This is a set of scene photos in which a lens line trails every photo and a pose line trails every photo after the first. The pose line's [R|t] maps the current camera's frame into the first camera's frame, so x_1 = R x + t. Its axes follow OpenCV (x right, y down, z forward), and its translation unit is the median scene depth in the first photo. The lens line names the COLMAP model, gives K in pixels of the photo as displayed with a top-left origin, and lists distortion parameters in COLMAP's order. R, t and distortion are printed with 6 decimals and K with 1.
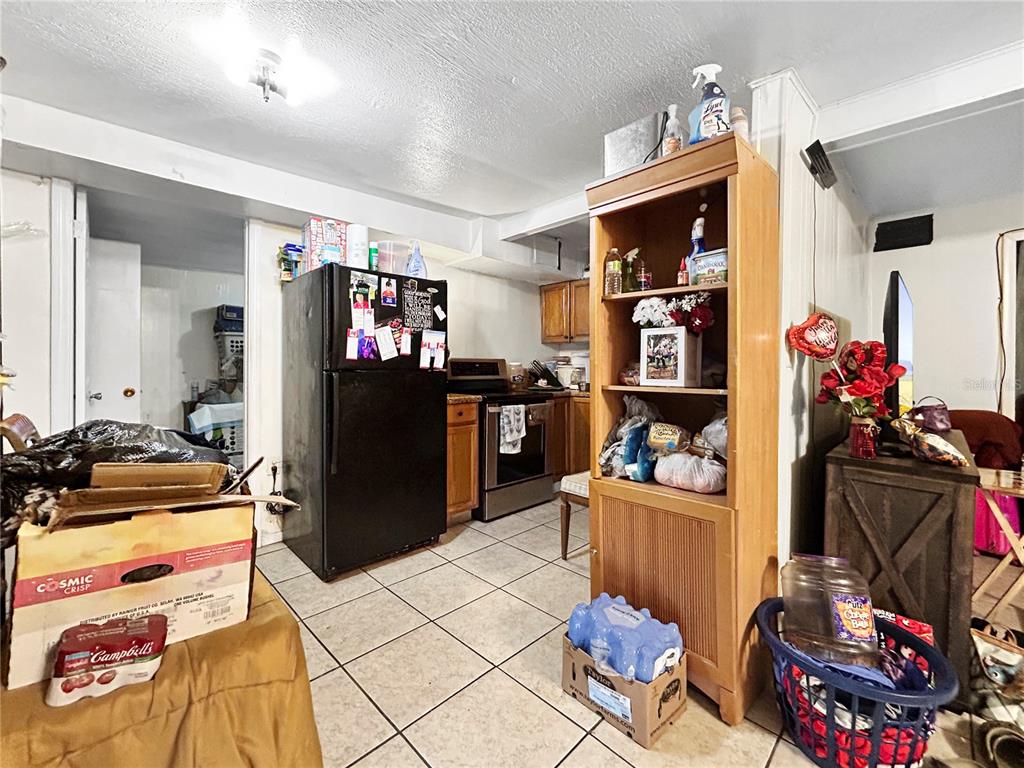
lens RADIAL K [[425.4, 0, 512.4], [0, 425.4, 375.0], [0, 0, 1]] dist [-0.010167, 0.001195]
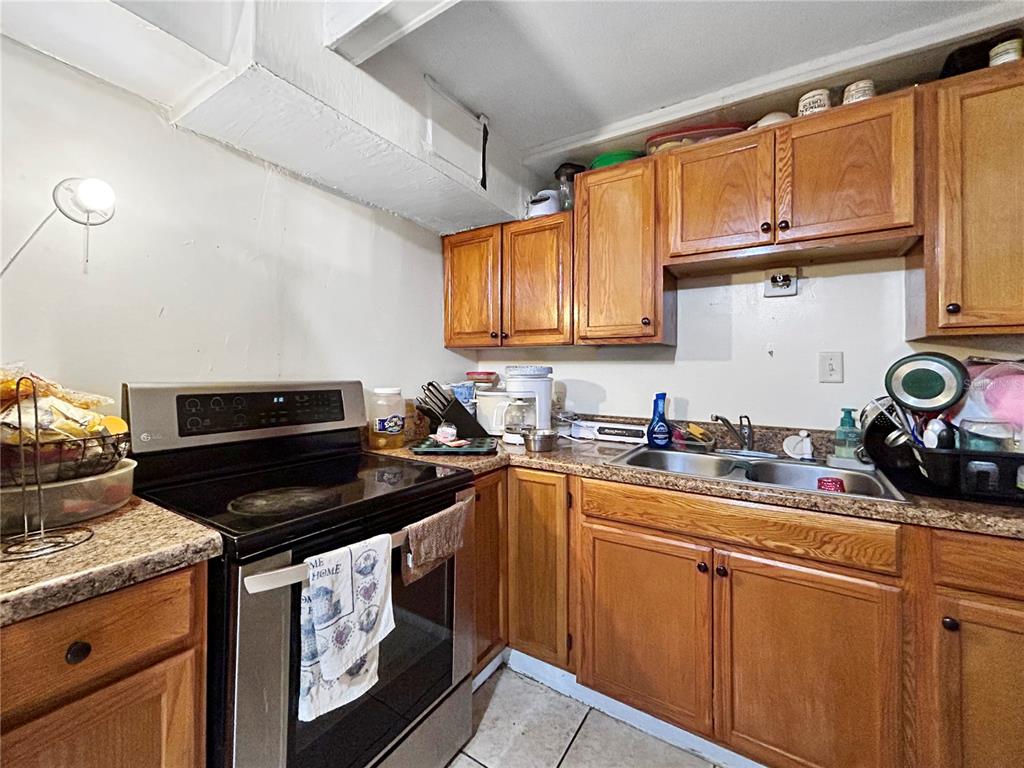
lens RADIAL K [[425.4, 0, 506.6], [0, 425.4, 378.4], [0, 0, 1]] dist [-0.010167, 0.001195]
pose [[0.977580, 0.003160, 0.210542, 0.038332], [-0.002171, 0.999986, -0.004925, -0.039217], [-0.210555, 0.004358, 0.977572, 0.551520]]
